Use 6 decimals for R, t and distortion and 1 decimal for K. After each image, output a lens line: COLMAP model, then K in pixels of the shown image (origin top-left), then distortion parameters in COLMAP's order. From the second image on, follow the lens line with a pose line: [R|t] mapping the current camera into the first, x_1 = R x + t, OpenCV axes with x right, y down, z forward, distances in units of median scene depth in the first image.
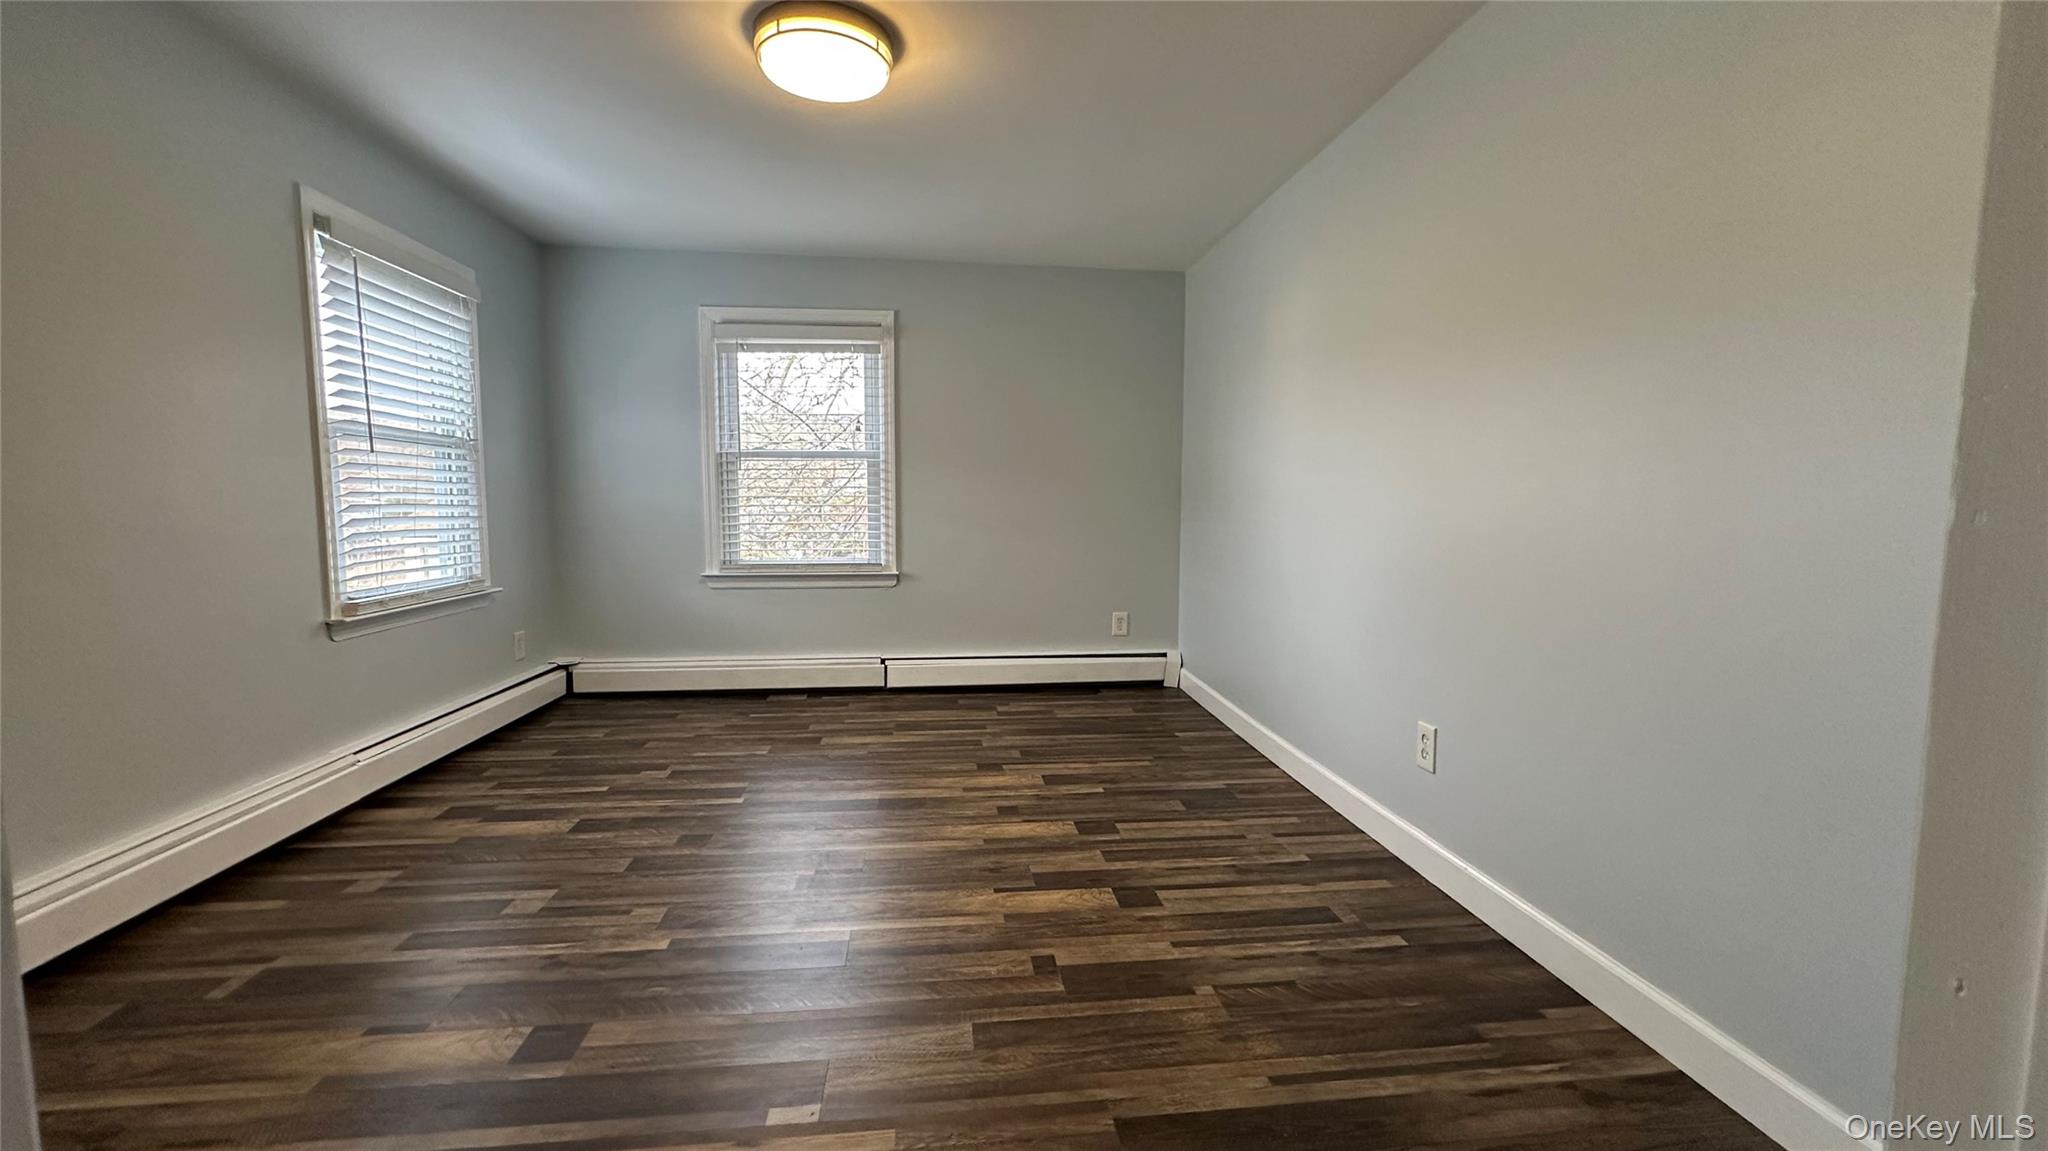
lens RADIAL K [[824.3, 0, 1011.1], [0, 824.3, 579.0], [0, 0, 1]] dist [0.002403, 0.000216]
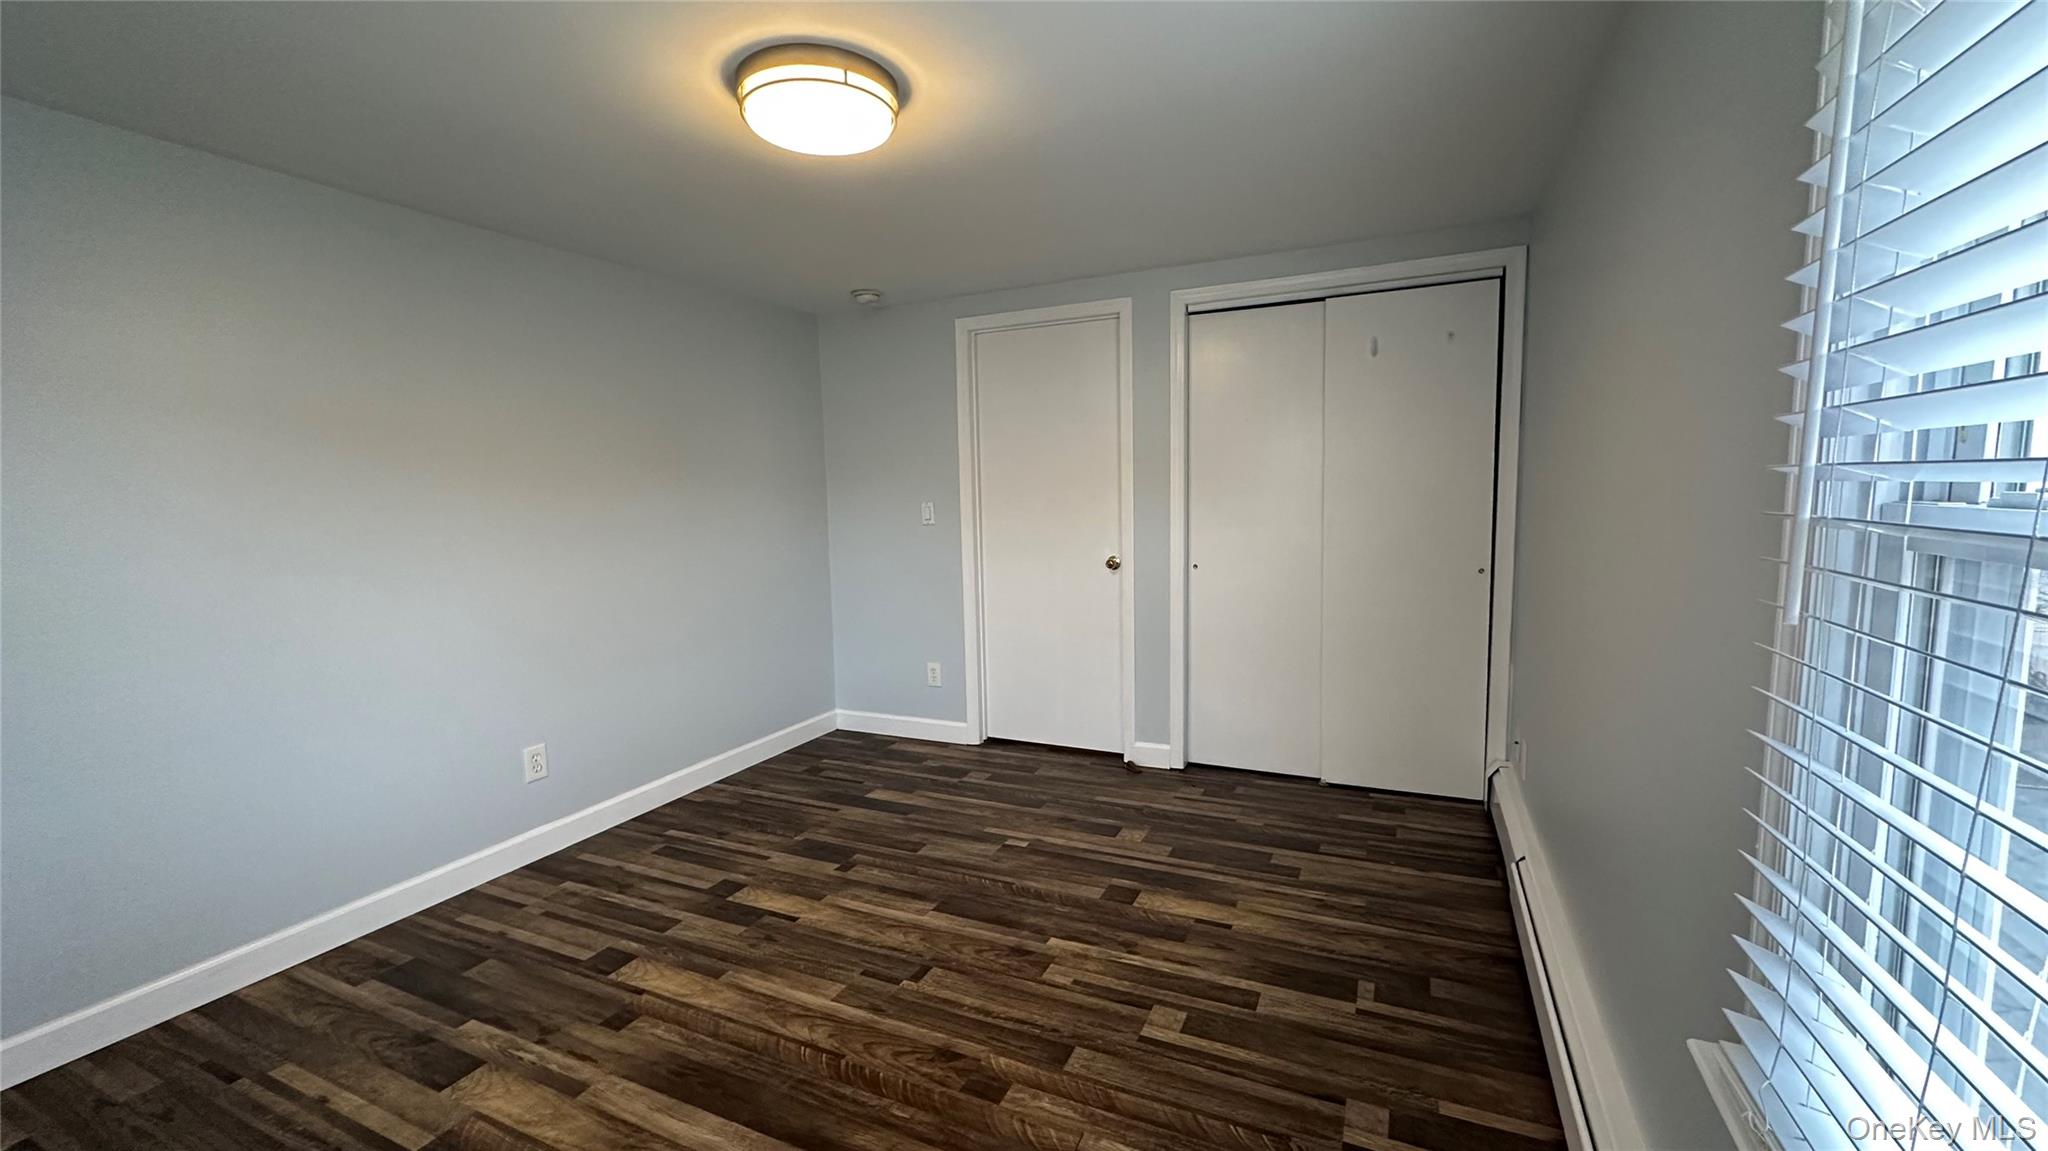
lens RADIAL K [[824.3, 0, 1026.2], [0, 824.3, 579.5], [0, 0, 1]] dist [0.002403, 0.000216]
pose [[-0.863035, -0.041326, 0.503451, -0.892725], [0.062519, 0.980247, 0.187636, -0.307752], [-0.501260, 0.193412, -0.843404, 1.765485]]
